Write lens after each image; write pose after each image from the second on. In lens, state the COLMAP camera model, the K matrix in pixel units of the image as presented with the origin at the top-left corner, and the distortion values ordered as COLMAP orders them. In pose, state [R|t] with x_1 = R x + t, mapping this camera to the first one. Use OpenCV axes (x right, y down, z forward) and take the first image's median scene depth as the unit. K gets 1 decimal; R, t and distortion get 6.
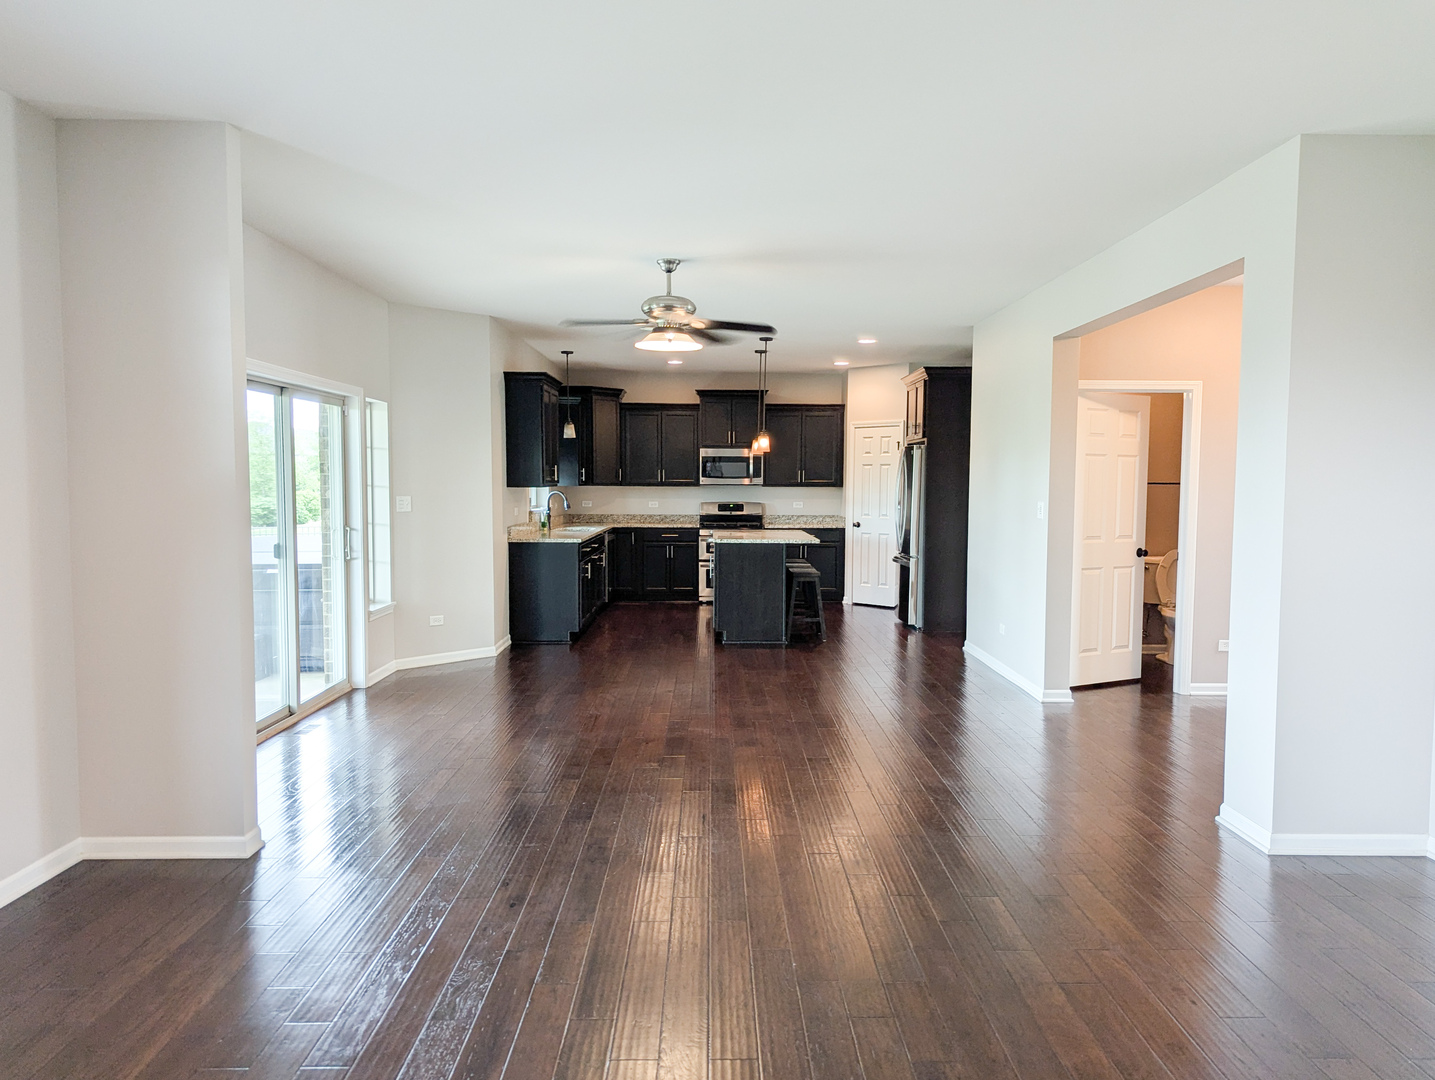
lens RADIAL K [[979.7, 0, 734.1], [0, 979.7, 540.4], [0, 0, 1]] dist [0.039033, -0.005823]
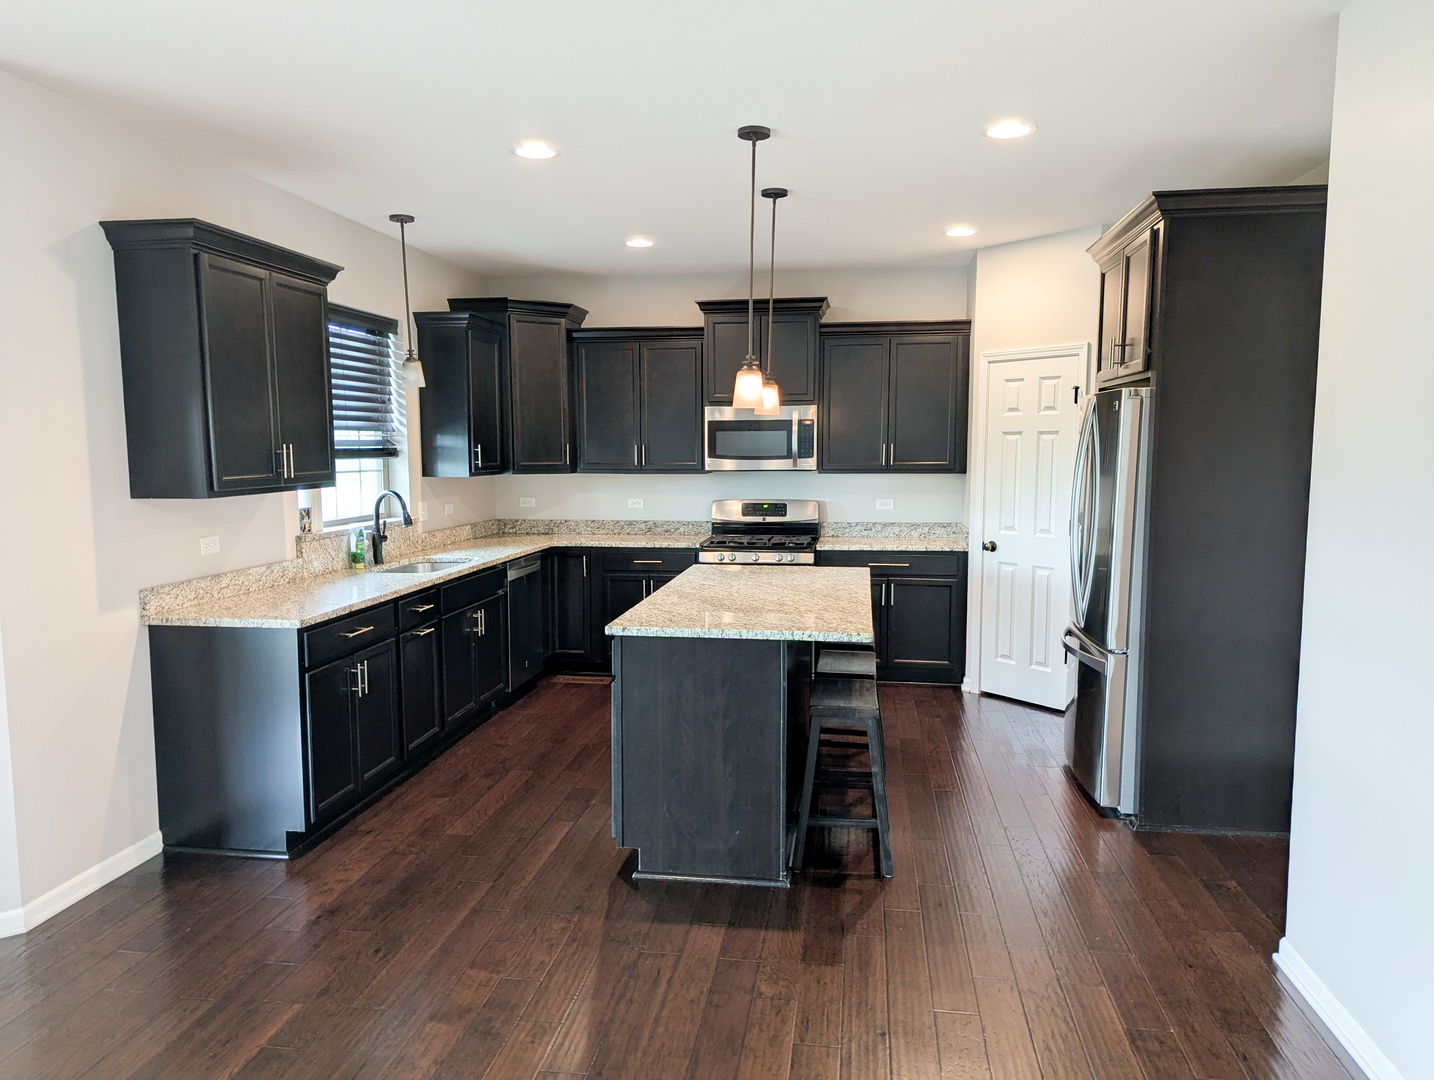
lens RADIAL K [[979.1, 0, 733.6], [0, 979.1, 540.4], [0, 0, 1]] dist [0.039033, -0.005823]
pose [[0.988531, 0.007451, -0.150832, 0.067733], [-0.001637, 0.999252, 0.038634, -0.039181], [0.151007, -0.037944, 0.987804, 0.451596]]
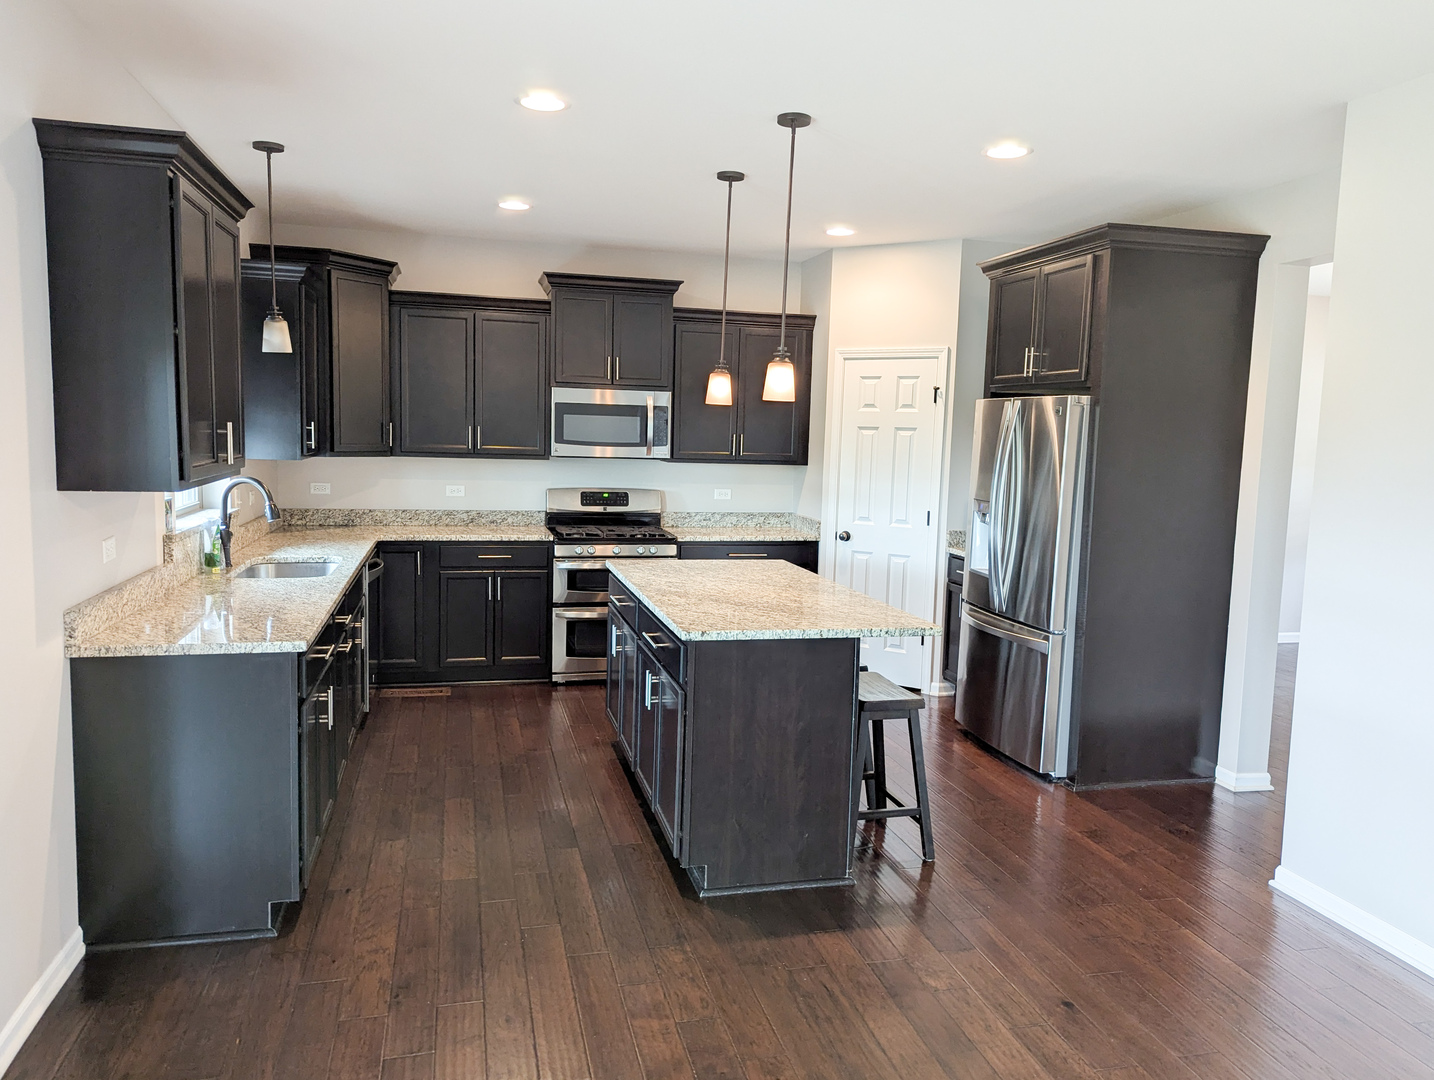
lens RADIAL K [[1013.8, 0, 725.6], [0, 1013.8, 532.4], [0, 0, 1]] dist [0.034572, -0.004419]
pose [[0.972480, -0.000596, 0.232986, -0.071776], [-0.010200, 0.998929, 0.045130, -0.042719], [-0.232764, -0.046265, 0.971432, 0.458689]]
